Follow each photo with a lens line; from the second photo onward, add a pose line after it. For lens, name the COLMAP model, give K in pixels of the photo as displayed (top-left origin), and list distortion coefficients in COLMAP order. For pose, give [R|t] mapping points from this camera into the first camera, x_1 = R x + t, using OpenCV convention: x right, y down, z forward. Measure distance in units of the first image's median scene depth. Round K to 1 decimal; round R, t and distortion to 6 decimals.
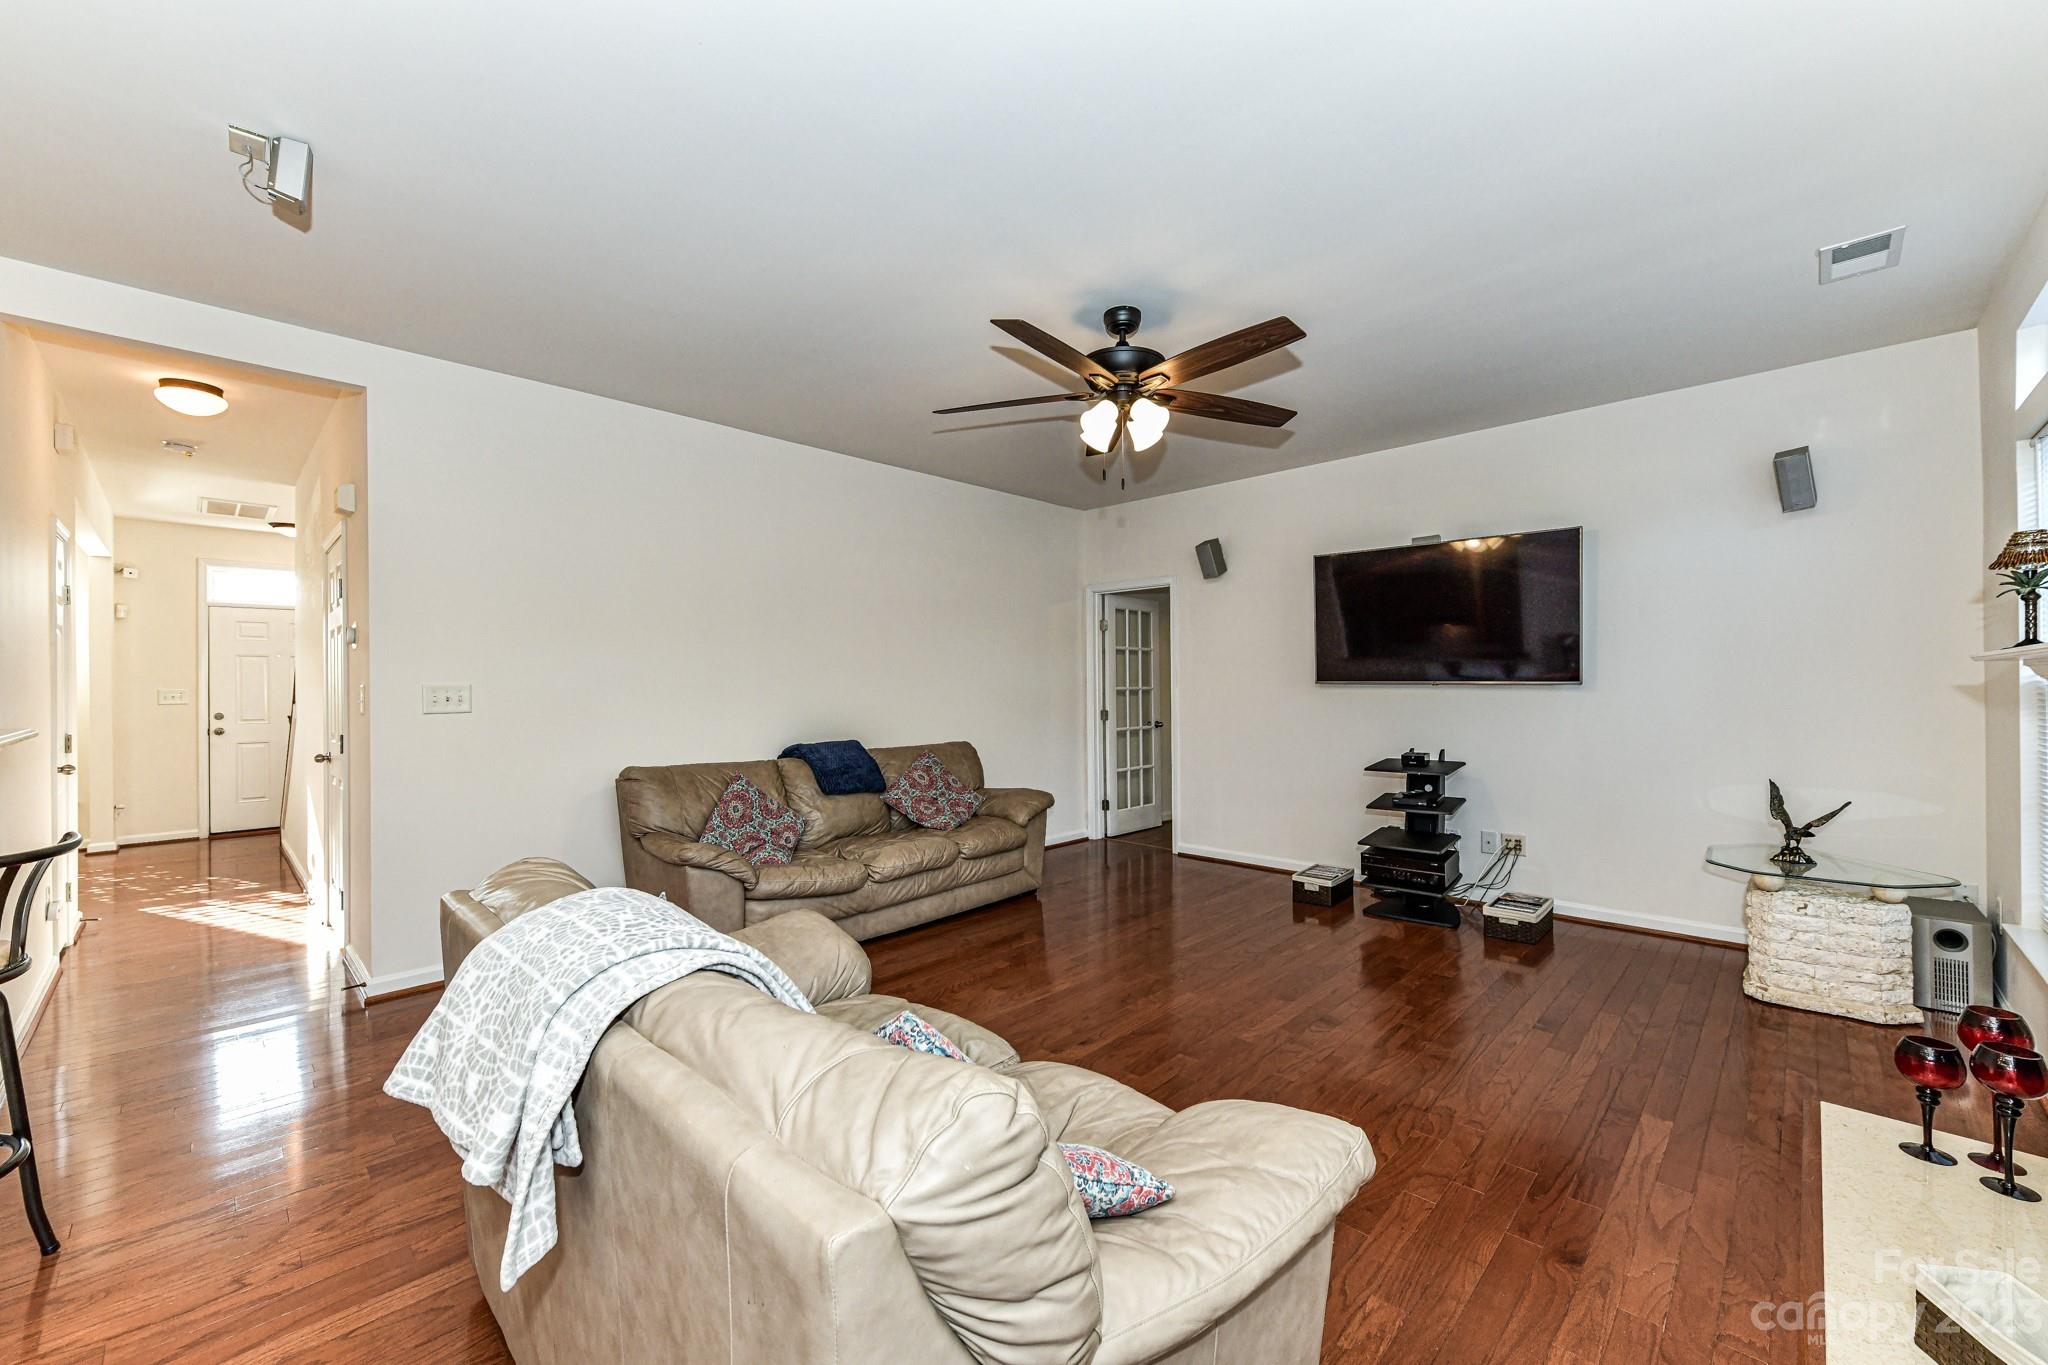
lens RADIAL K [[804.0, 0, 1031.9], [0, 804.0, 683.6], [0, 0, 1]] dist [0.001006, -0.000081]
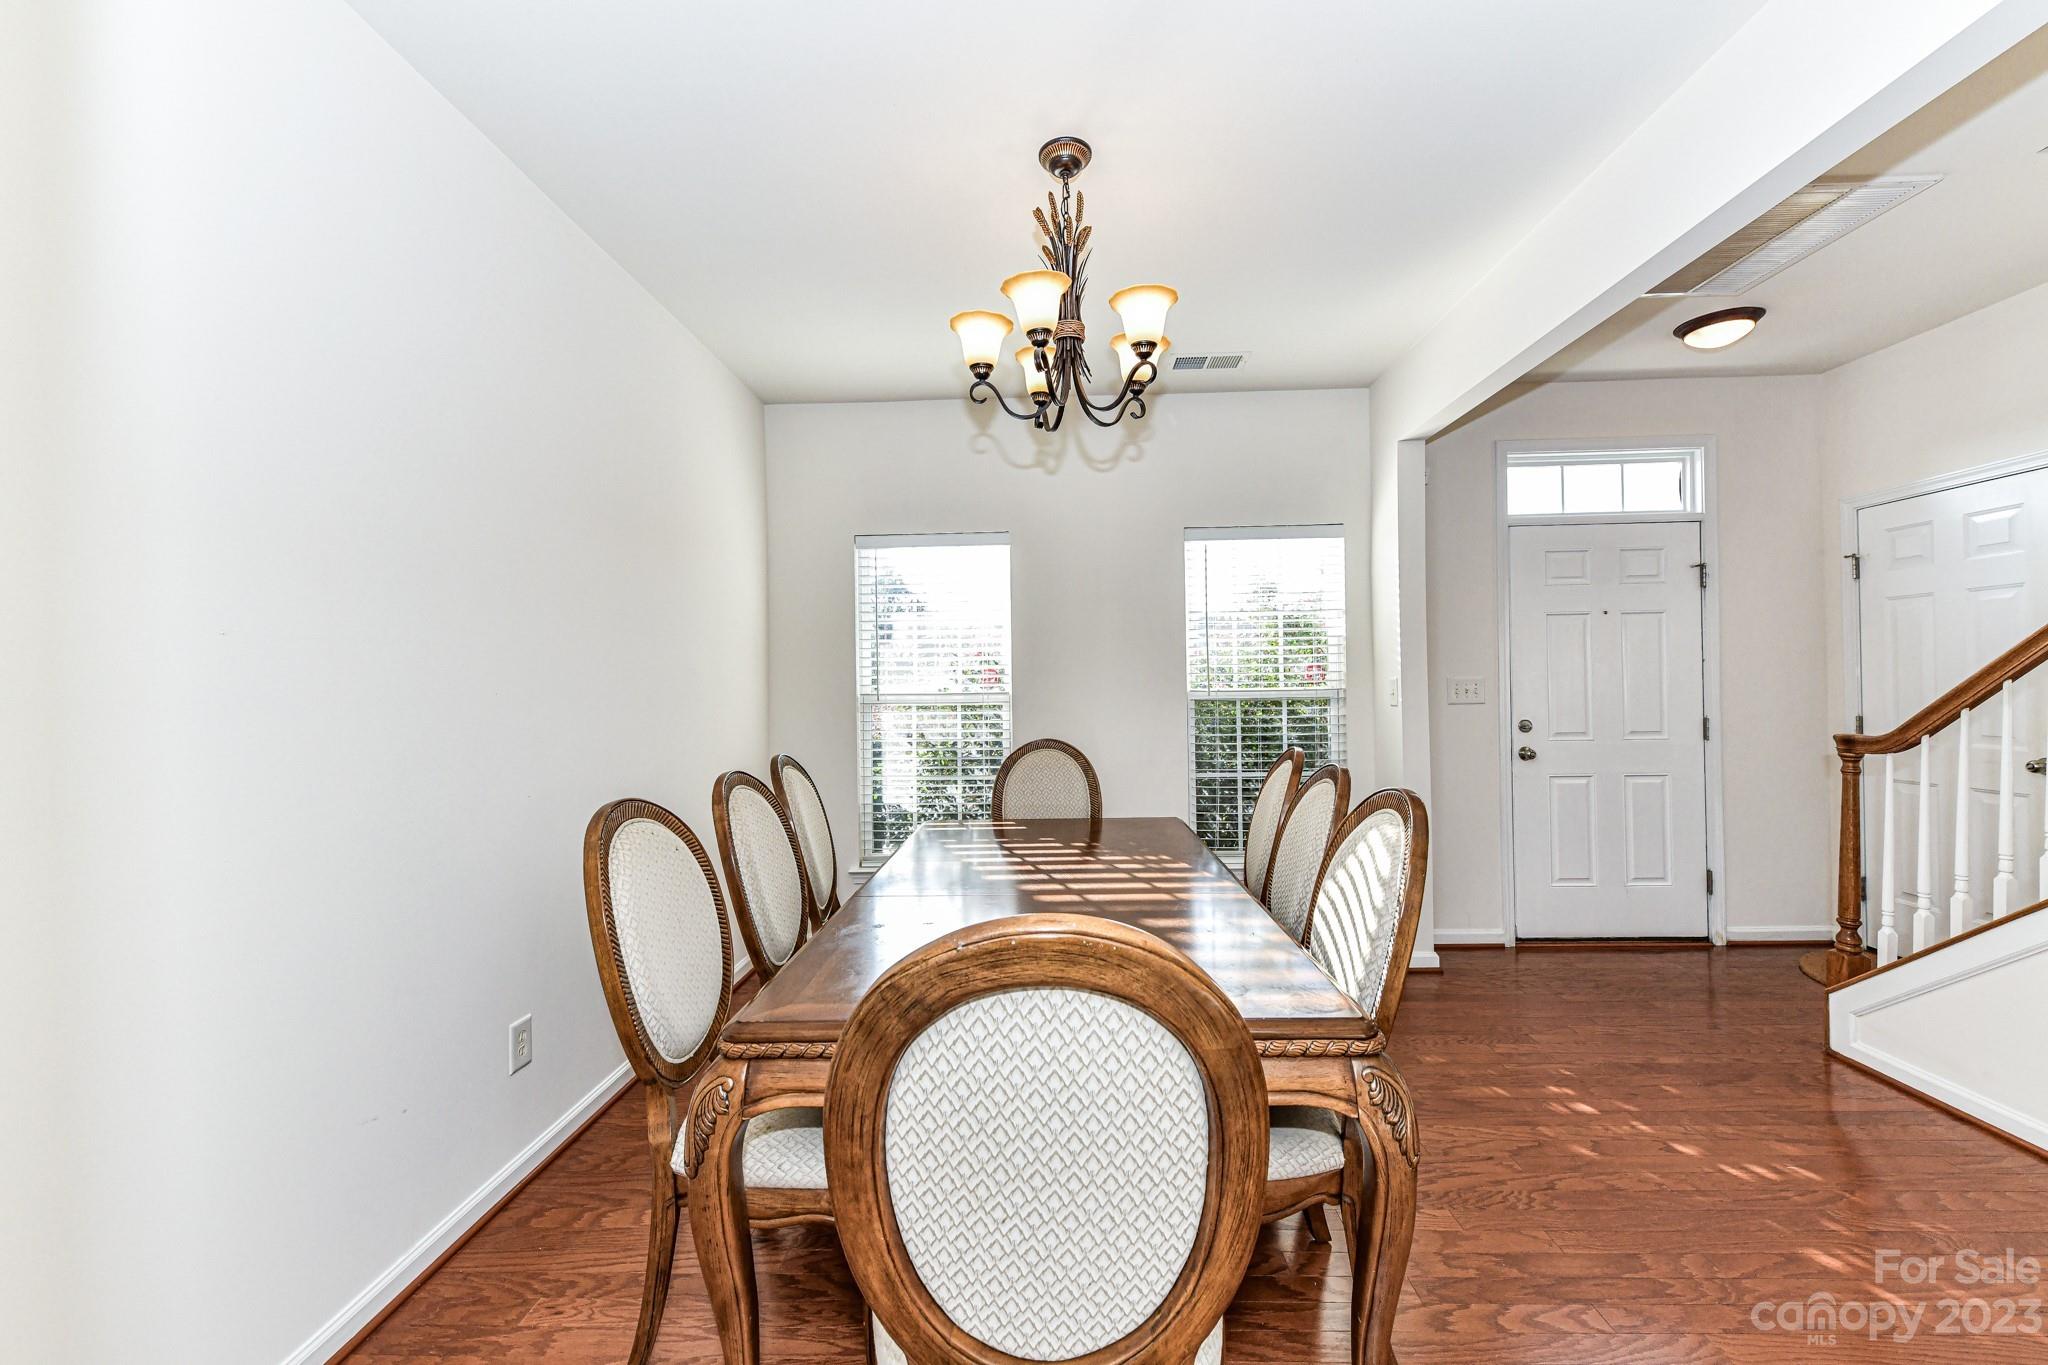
lens RADIAL K [[804.0, 0, 1031.9], [0, 804.0, 683.6], [0, 0, 1]] dist [0.001006, -0.000081]
pose [[0.668245, -0.001280, -0.743940, -0.829660], [0.009596, 0.999930, 0.006899, 0.004744], [0.743879, -0.011749, 0.668211, 0.386617]]
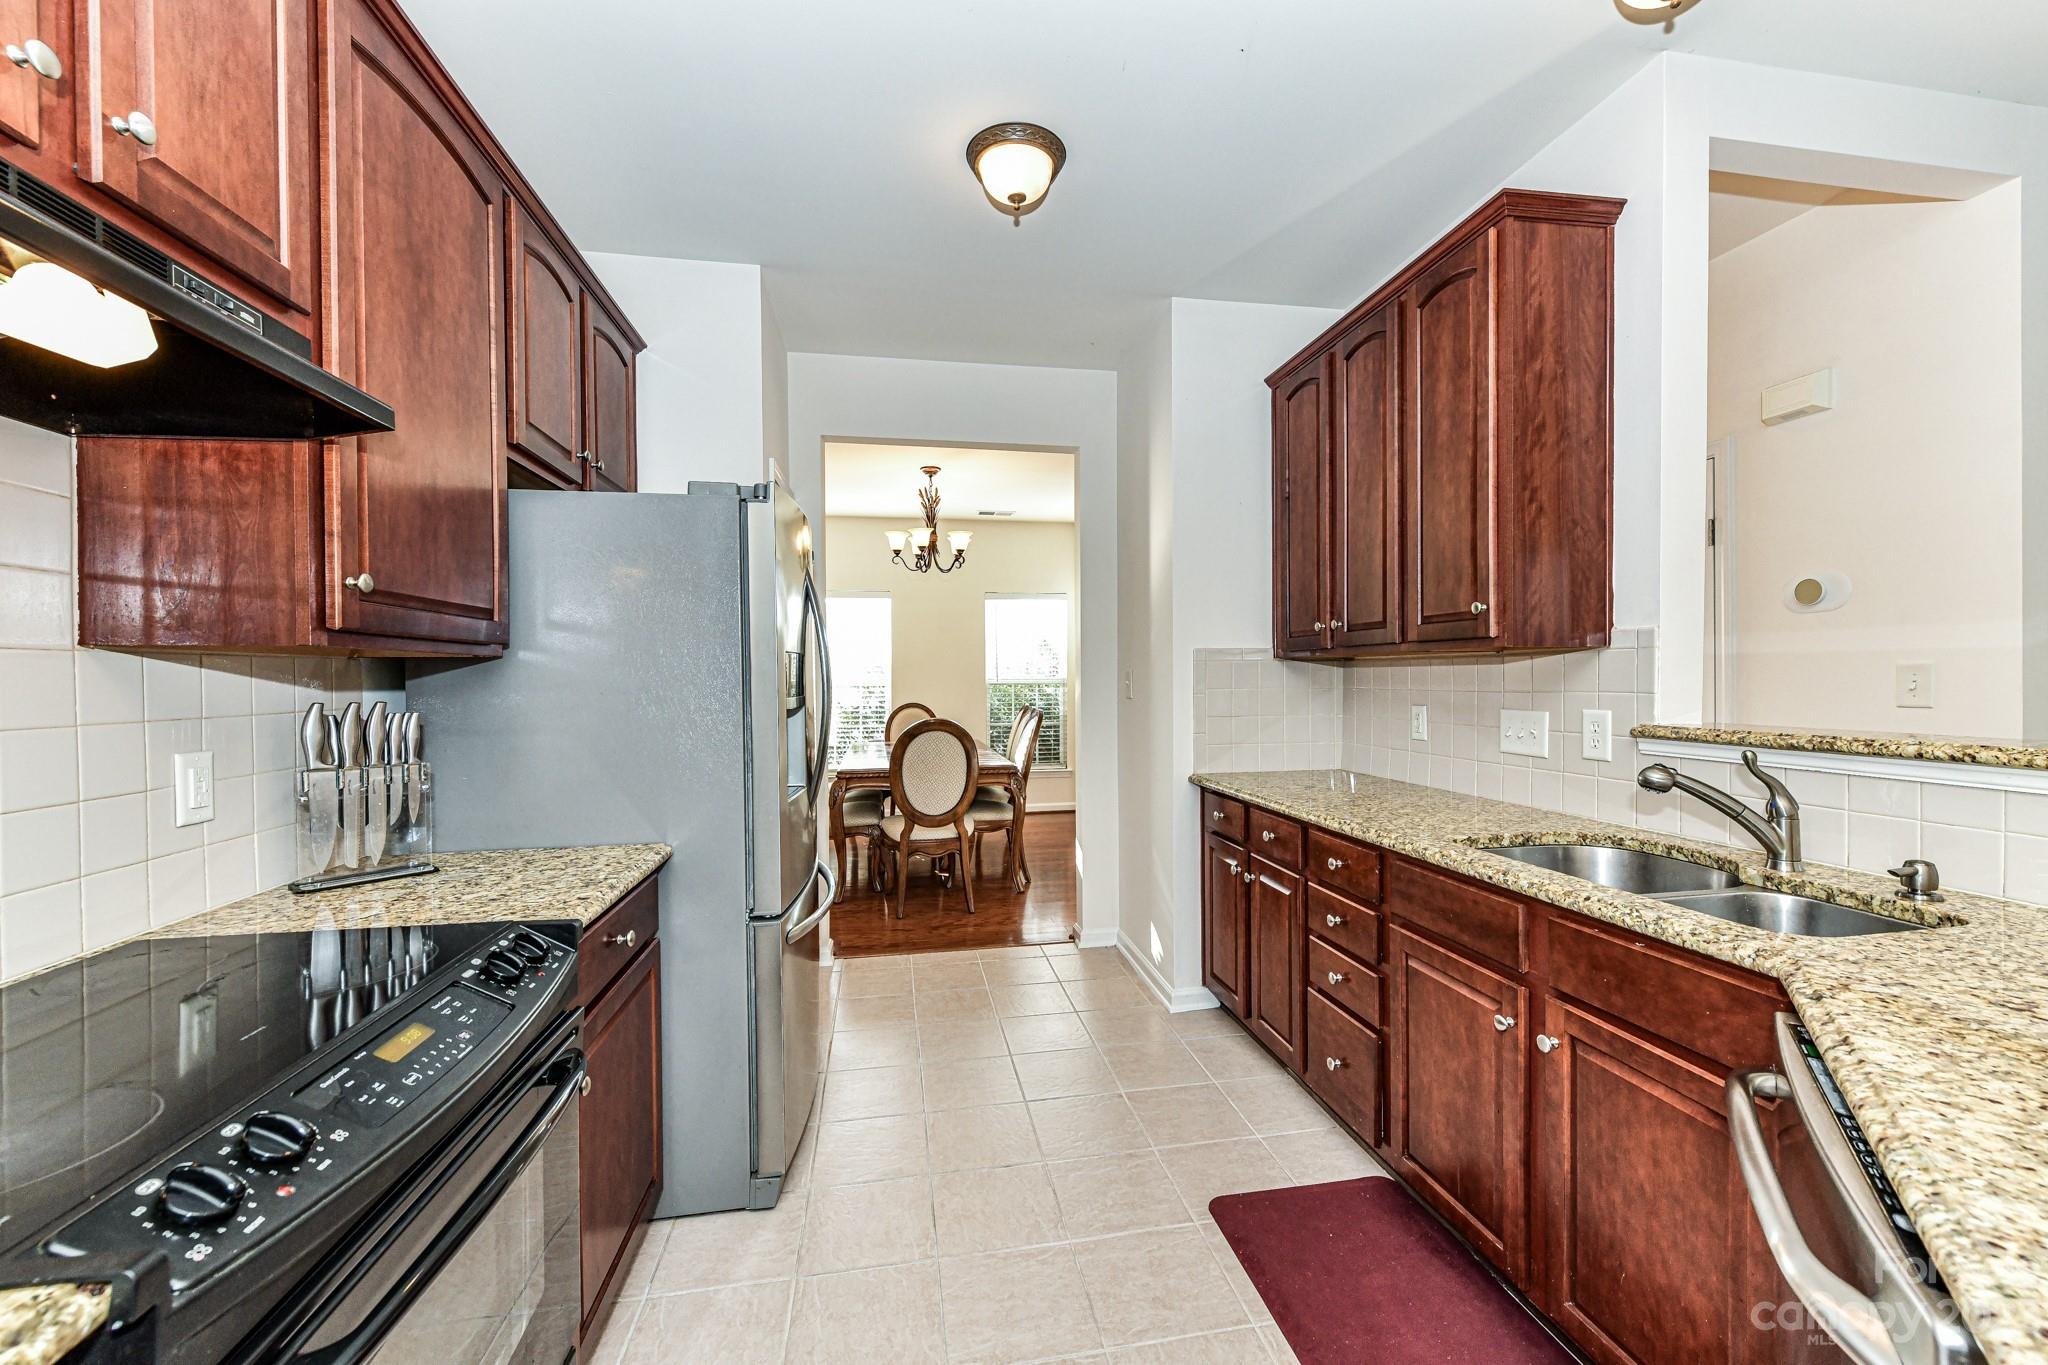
lens RADIAL K [[826.1, 0, 1034.0], [0, 826.1, 673.2], [0, 0, 1]] dist [0.001005, 0.000063]
pose [[0.808827, 0.002519, -0.588041, -0.496725], [-0.000369, 0.999993, 0.003775, 0.003182], [0.588047, -0.002836, 0.808822, 0.014702]]
